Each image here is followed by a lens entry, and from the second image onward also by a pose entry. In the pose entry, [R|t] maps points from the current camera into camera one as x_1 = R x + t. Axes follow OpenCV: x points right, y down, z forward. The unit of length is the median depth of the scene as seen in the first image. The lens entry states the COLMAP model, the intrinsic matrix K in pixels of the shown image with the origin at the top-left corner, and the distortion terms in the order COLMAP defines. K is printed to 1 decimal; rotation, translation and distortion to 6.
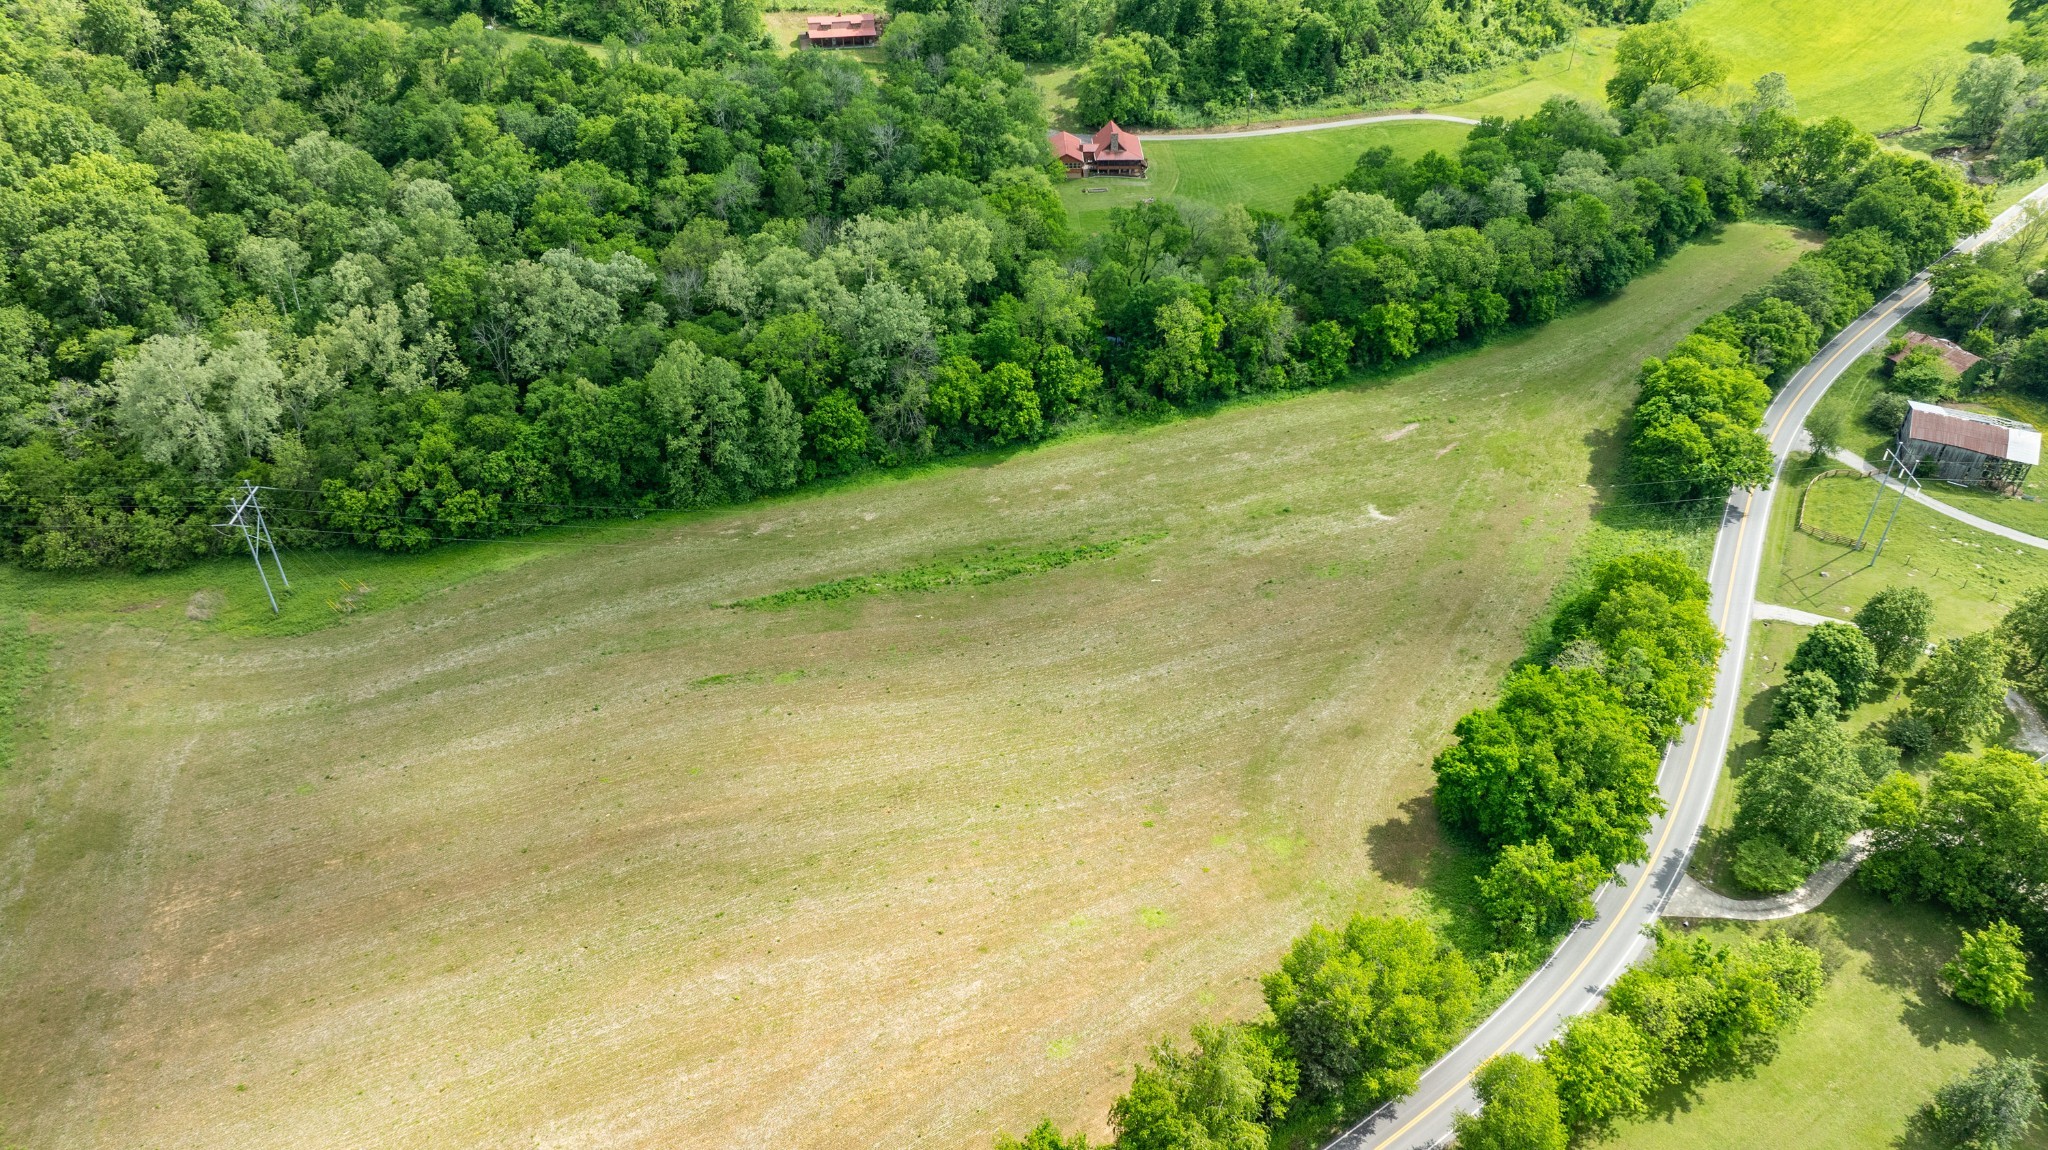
lens RADIAL K [[1444.2, 0, 1028.4], [0, 1444.2, 568.8], [0, 0, 1]] dist [-0.032137, 0.030788]
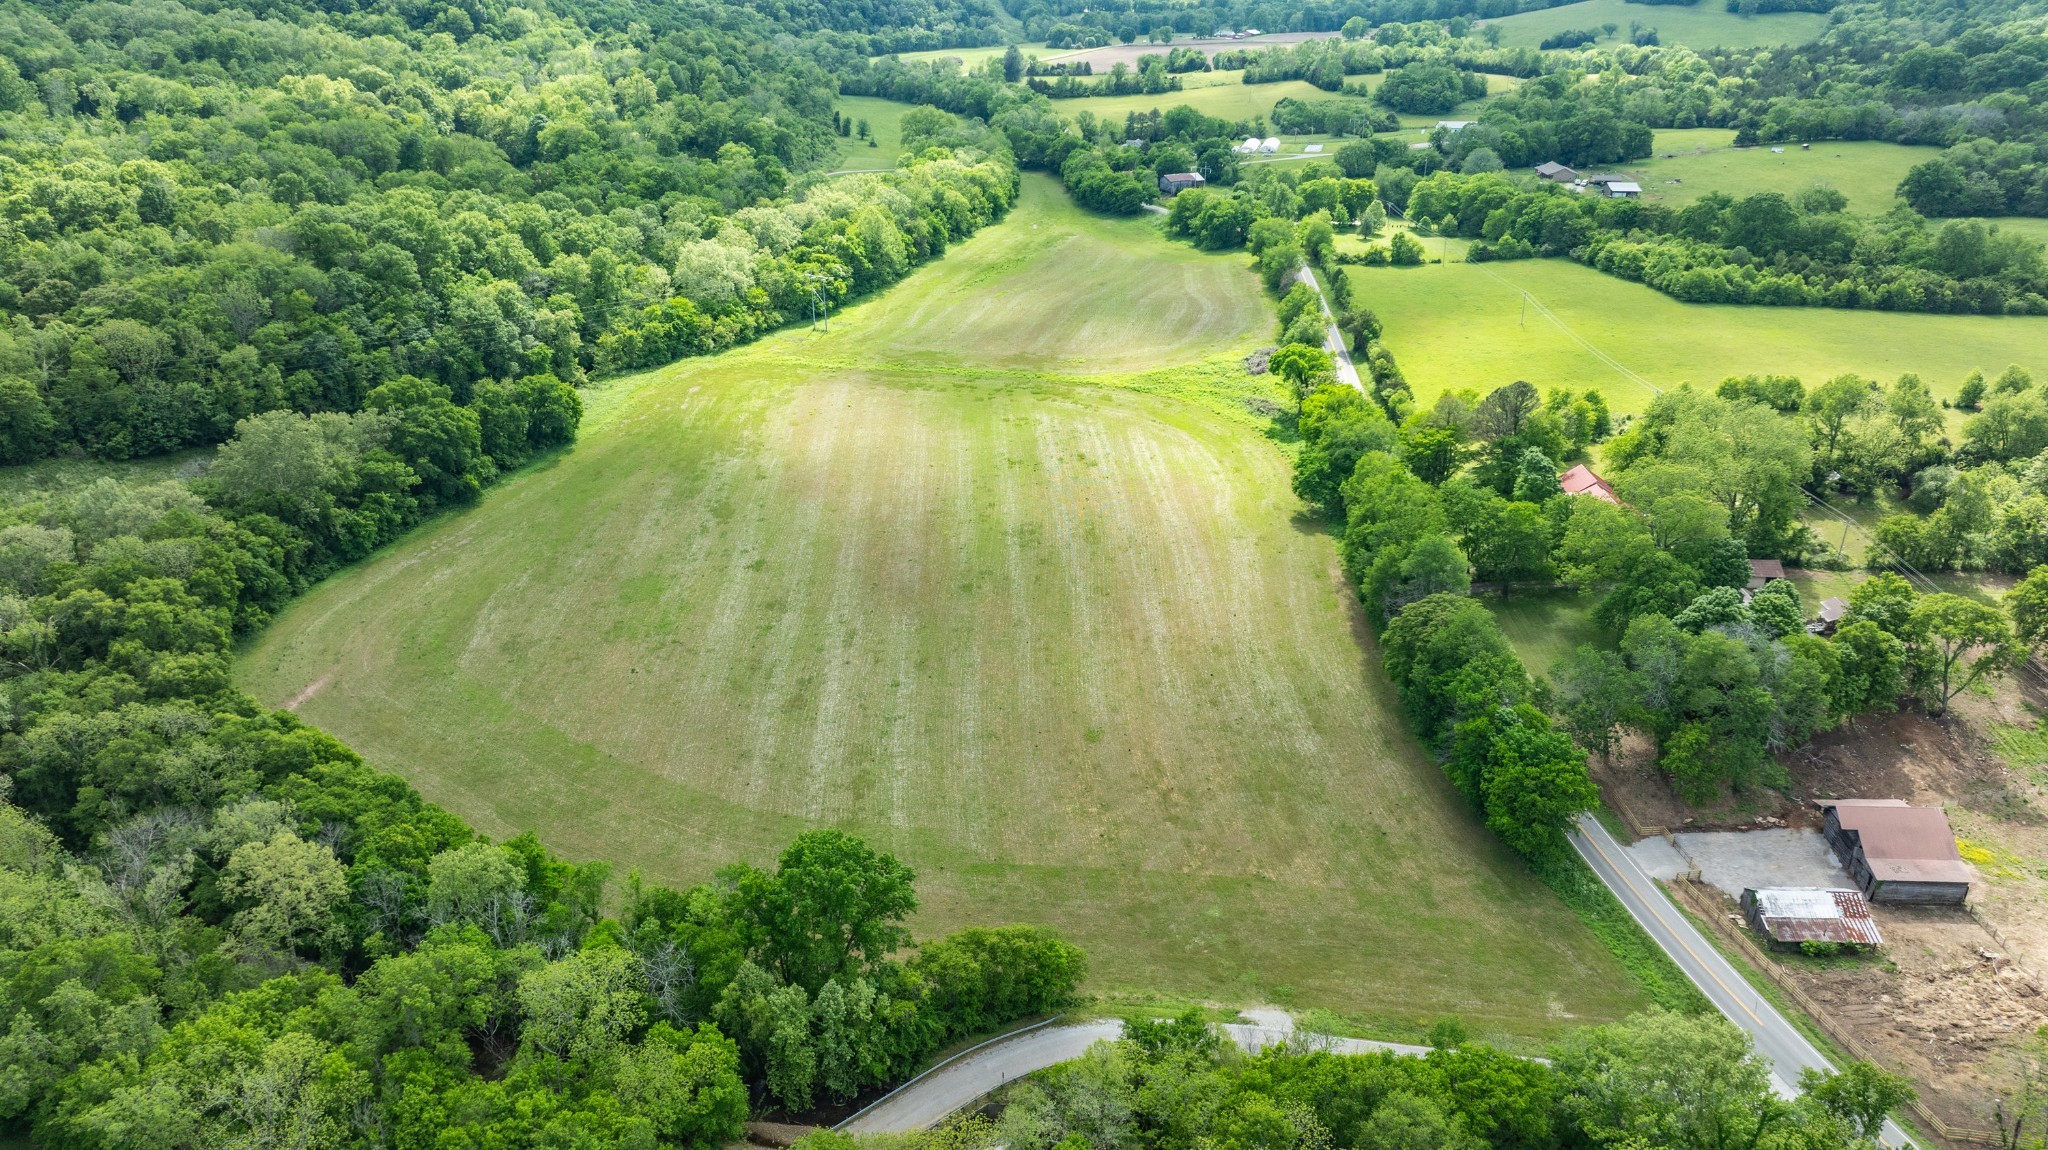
lens RADIAL K [[1444.2, 0, 1033.1], [0, 1444.2, 572.7], [0, 0, 1]] dist [-0.032137, 0.030788]
pose [[0.615101, -0.332384, 0.714963, -1.686562], [0.471759, 0.881718, 0.004042, 0.411764], [-0.631739, 0.334803, 0.699151, -0.498927]]
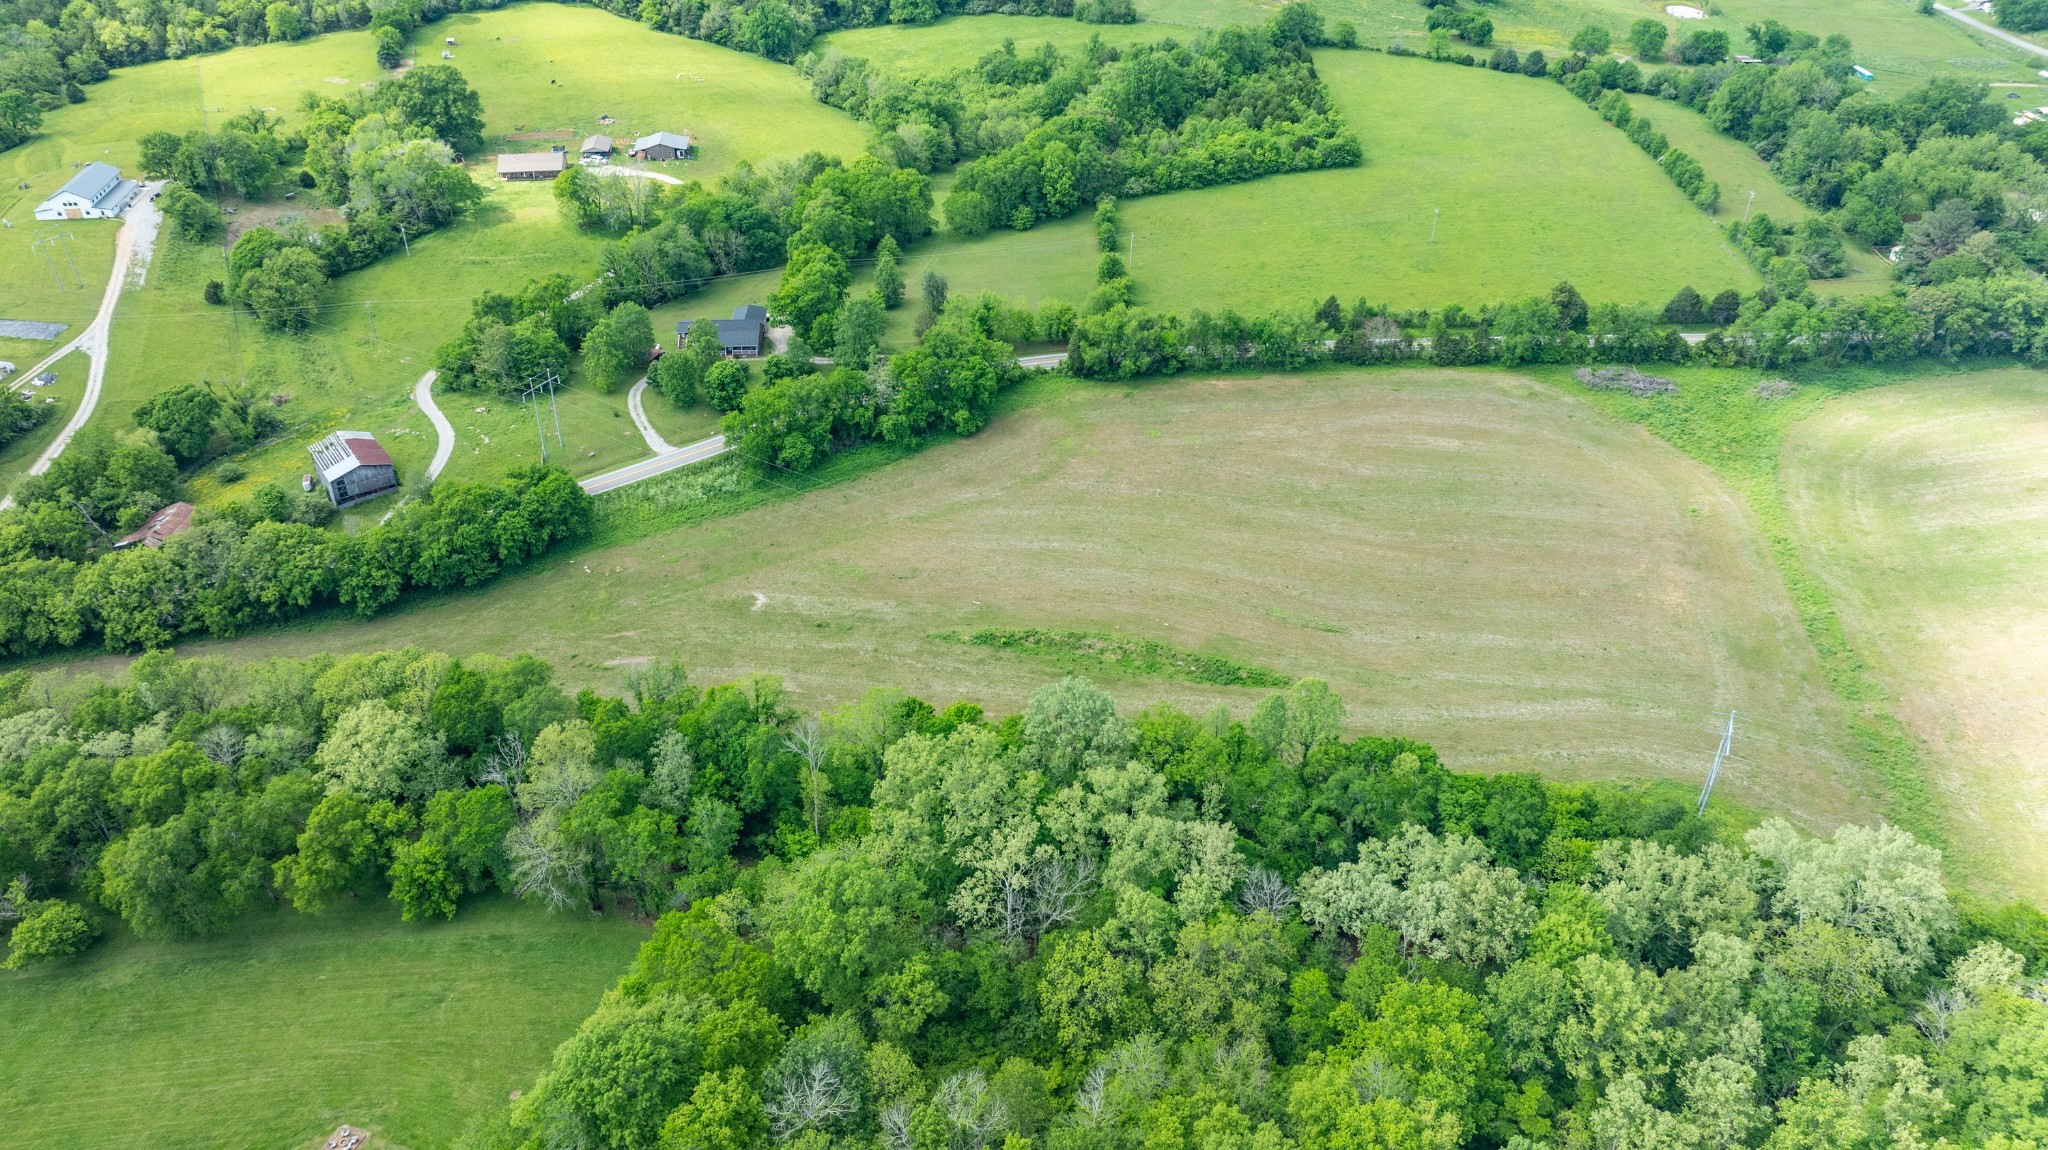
lens RADIAL K [[1444.2, 0, 1025.7], [0, 1444.2, 575.6], [0, 0, 1]] dist [-0.032137, 0.030788]
pose [[-0.876168, -0.277895, 0.393832, -0.383653], [0.281719, 0.367737, 0.886230, -0.964280], [-0.391106, 0.887437, -0.243911, 1.101762]]
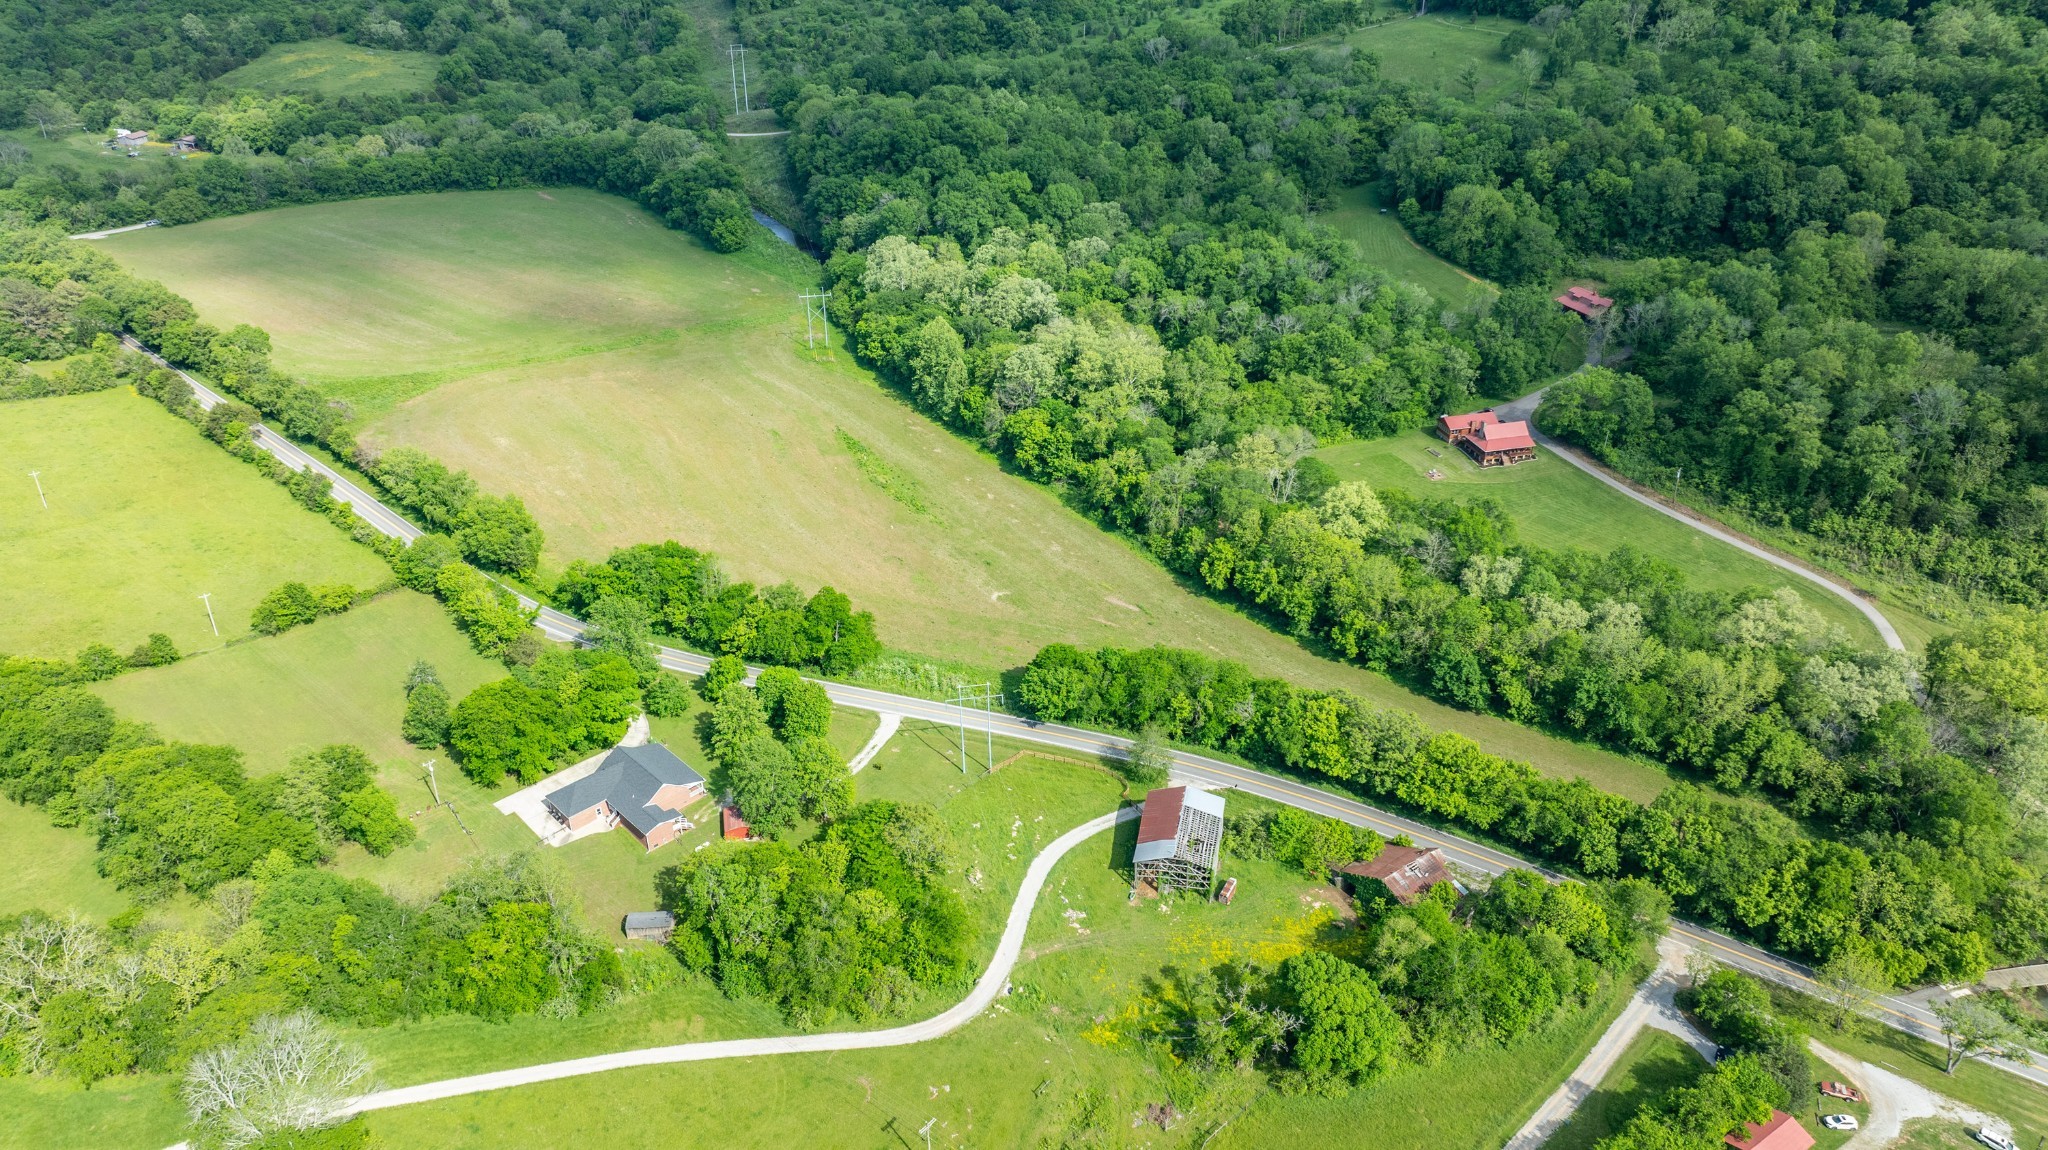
lens RADIAL K [[1444.2, 0, 1045.0], [0, 1444.2, 575.8], [0, 0, 1]] dist [-0.032137, 0.030788]
pose [[0.231986, 0.467824, -0.852832, 1.325279], [-0.581019, 0.769804, 0.264231, -0.411255], [0.780128, 0.434214, 0.450399, 0.371668]]
